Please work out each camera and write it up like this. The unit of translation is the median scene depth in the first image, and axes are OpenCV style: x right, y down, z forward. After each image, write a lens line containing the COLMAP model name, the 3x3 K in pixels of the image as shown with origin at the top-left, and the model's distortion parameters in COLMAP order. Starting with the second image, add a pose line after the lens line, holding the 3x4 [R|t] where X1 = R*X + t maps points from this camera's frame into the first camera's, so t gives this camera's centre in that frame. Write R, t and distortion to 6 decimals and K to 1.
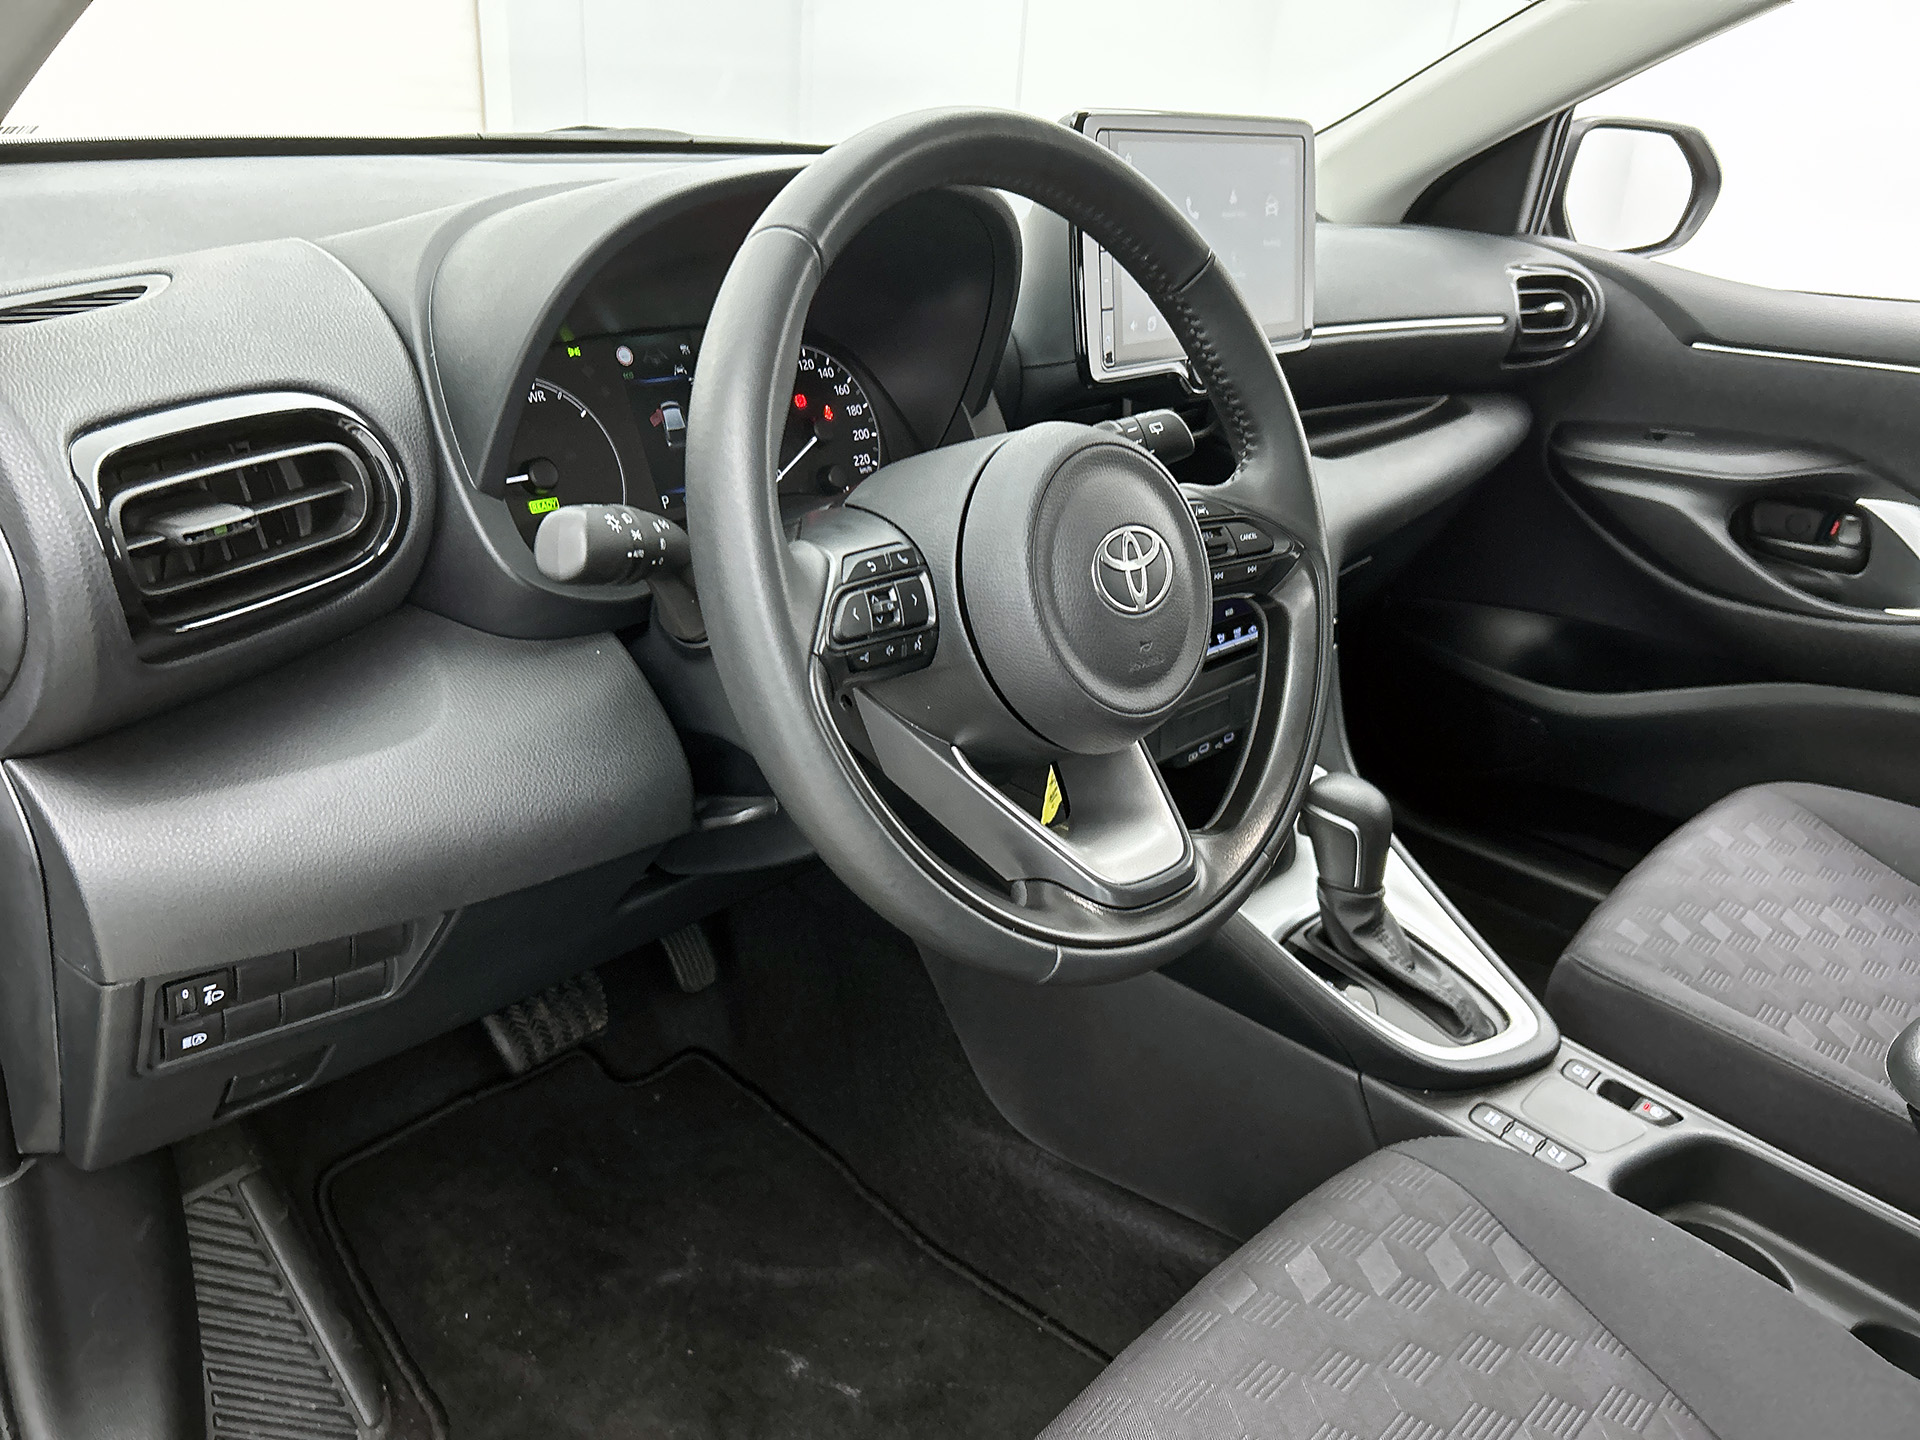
lens RADIAL K [[1445.0, 0, 960.0], [0, 1445.0, 720.0], [0, 0, 1]] dist [-0.000553, 0.000036]
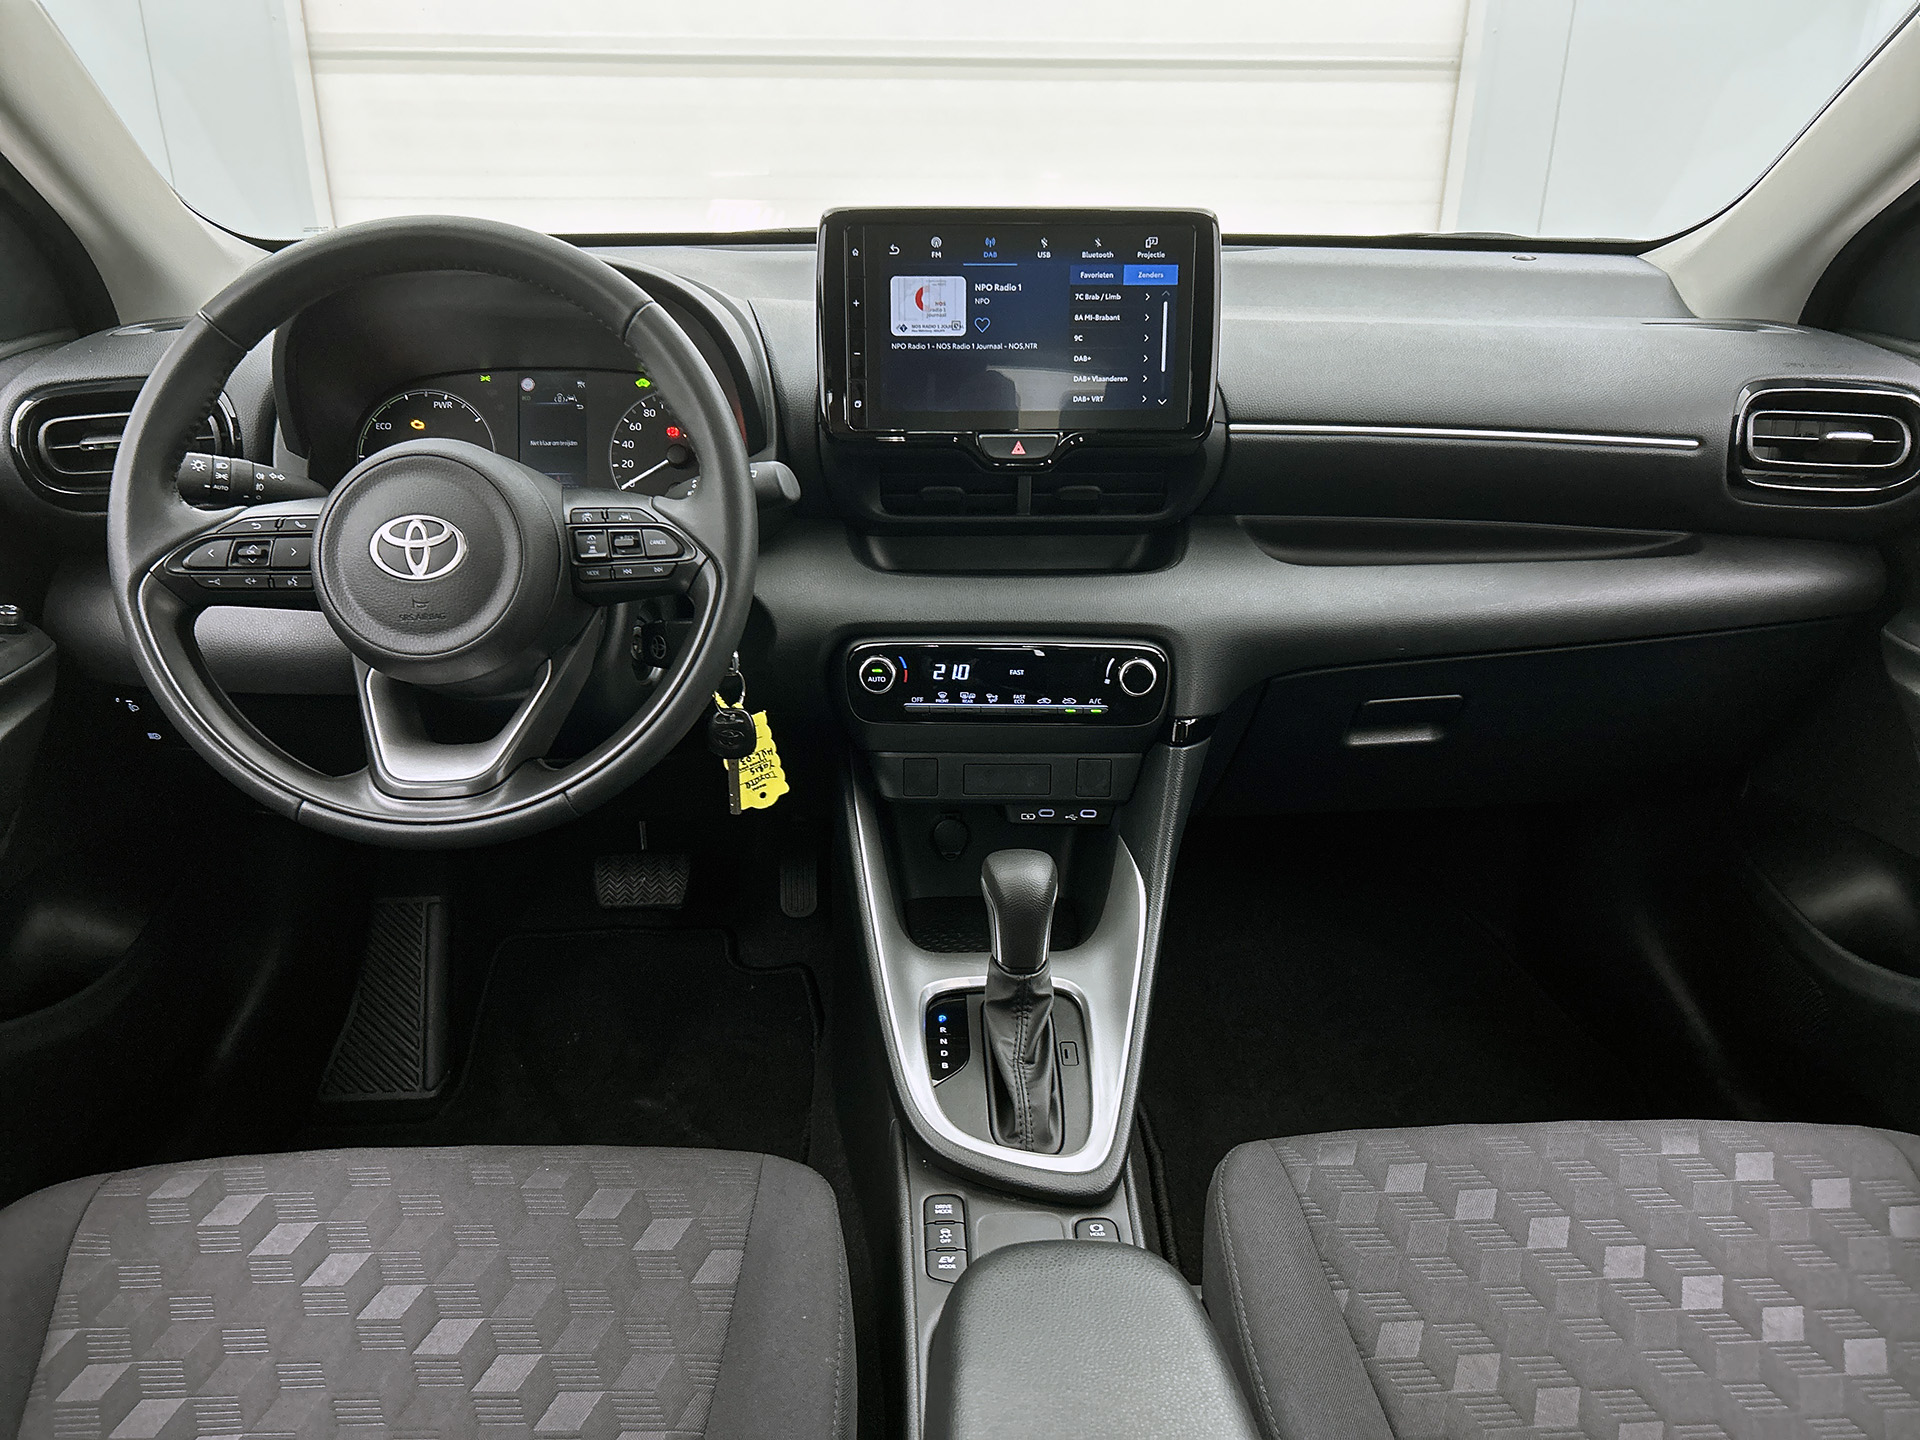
lens RADIAL K [[1445.0, 0, 960.0], [0, 1445.0, 720.0], [0, 0, 1]] dist [-0.000553, 0.000036]
pose [[0.700665, 0.221406, -0.678268, 0.926401], [-0.253629, 0.965834, 0.053272, -0.095736], [0.666889, 0.134702, 0.732881, 0.230988]]
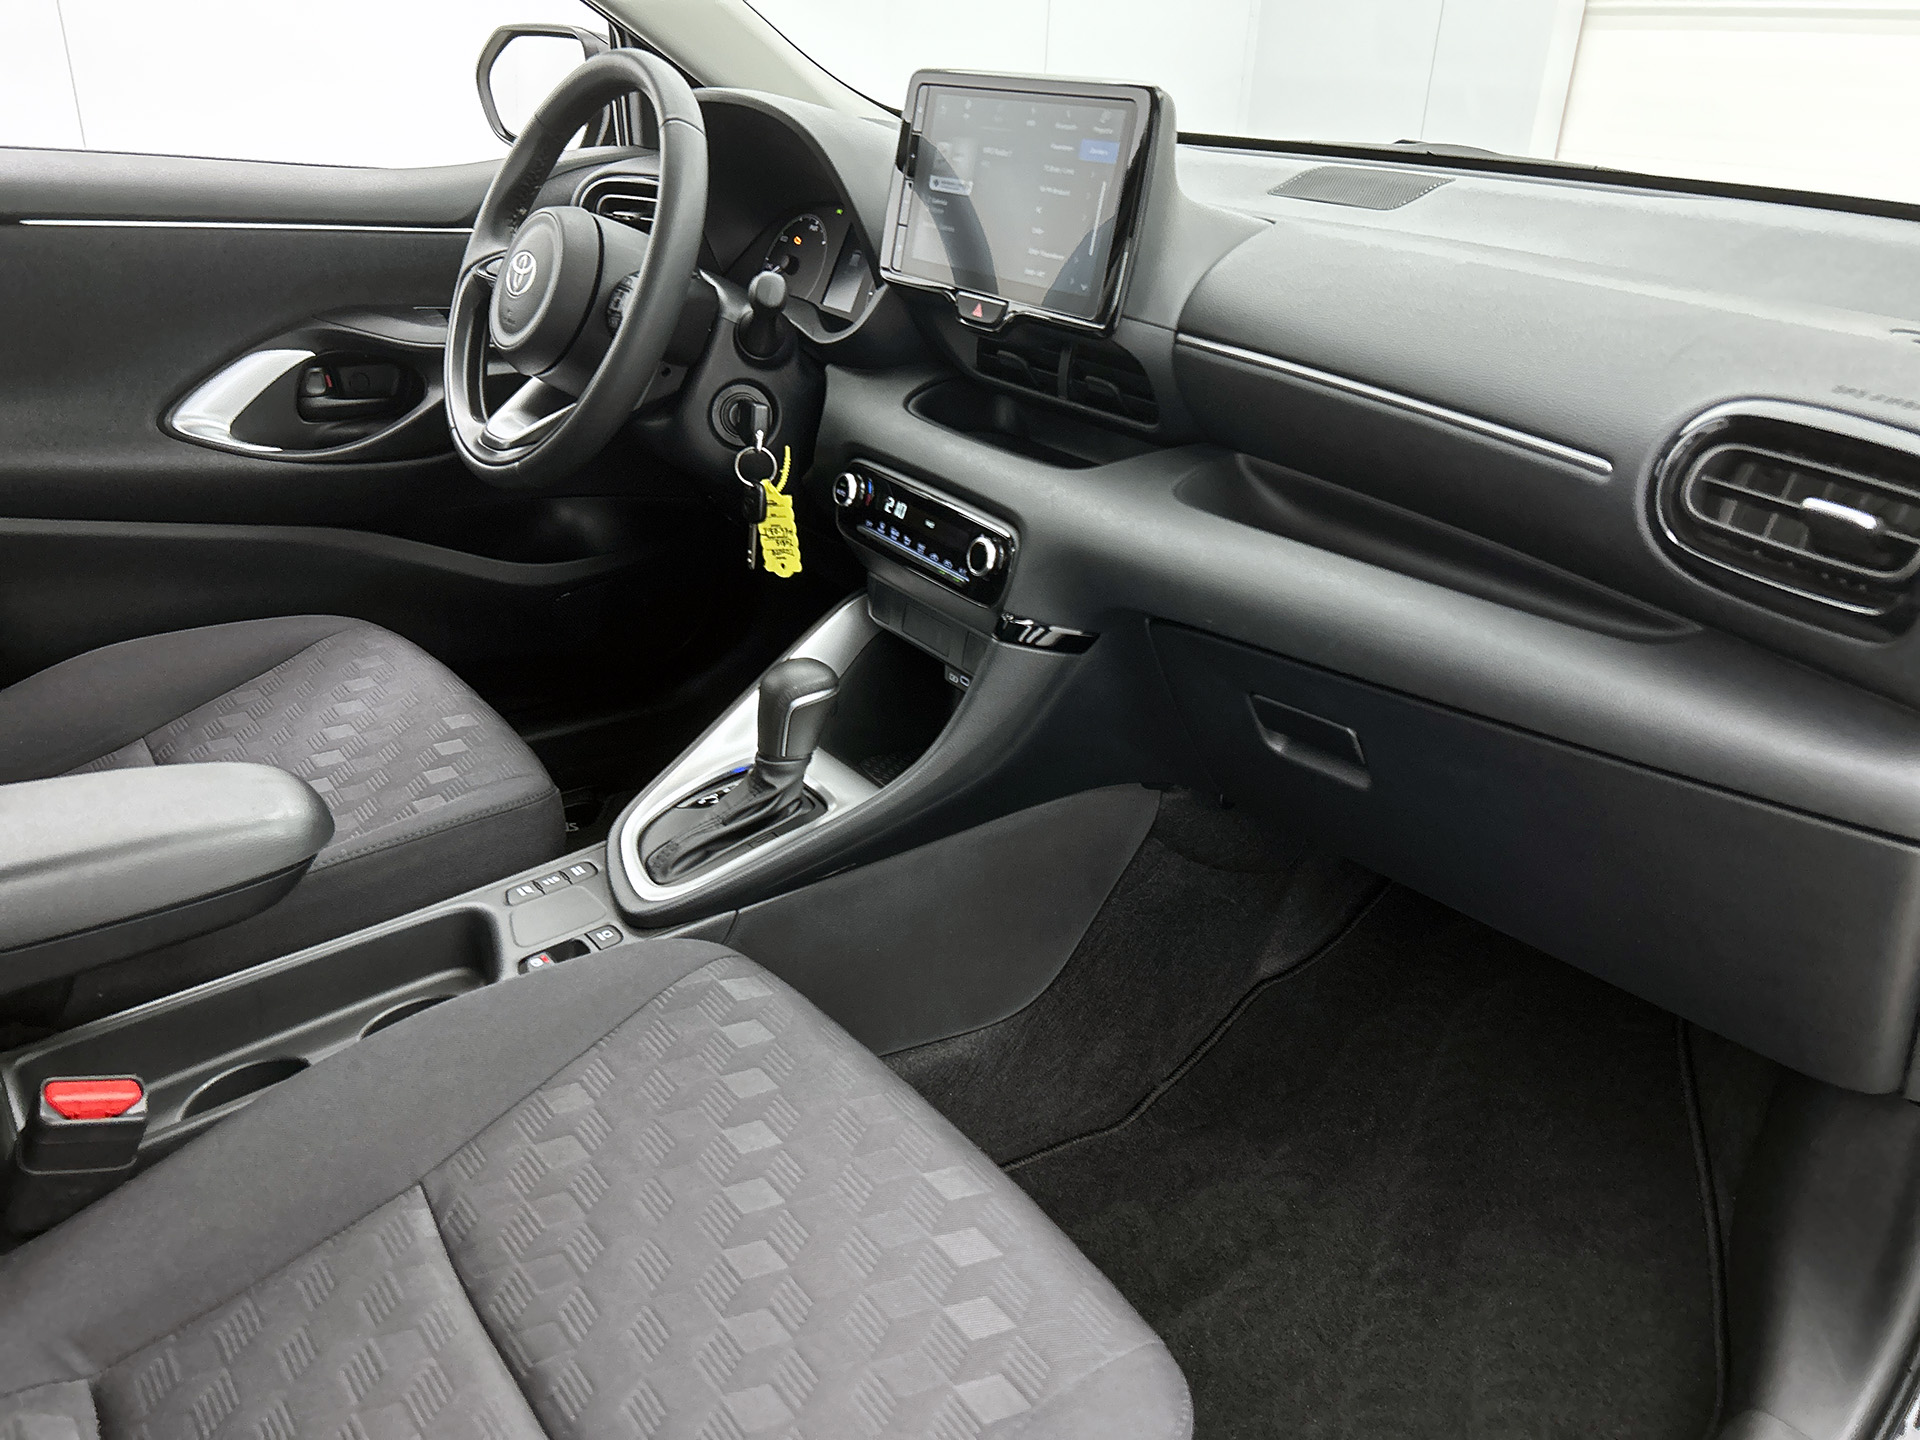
lens RADIAL K [[1434.1, 0, 969.8], [0, 1434.1, 715.6], [0, 0, 1]] dist [0.033941, 0.001443]
pose [[-0.160035, 0.351296, -0.922486, 1.323765], [-0.451254, 0.805127, 0.384889, -0.422035], [0.877929, 0.477871, 0.029675, 1.142470]]
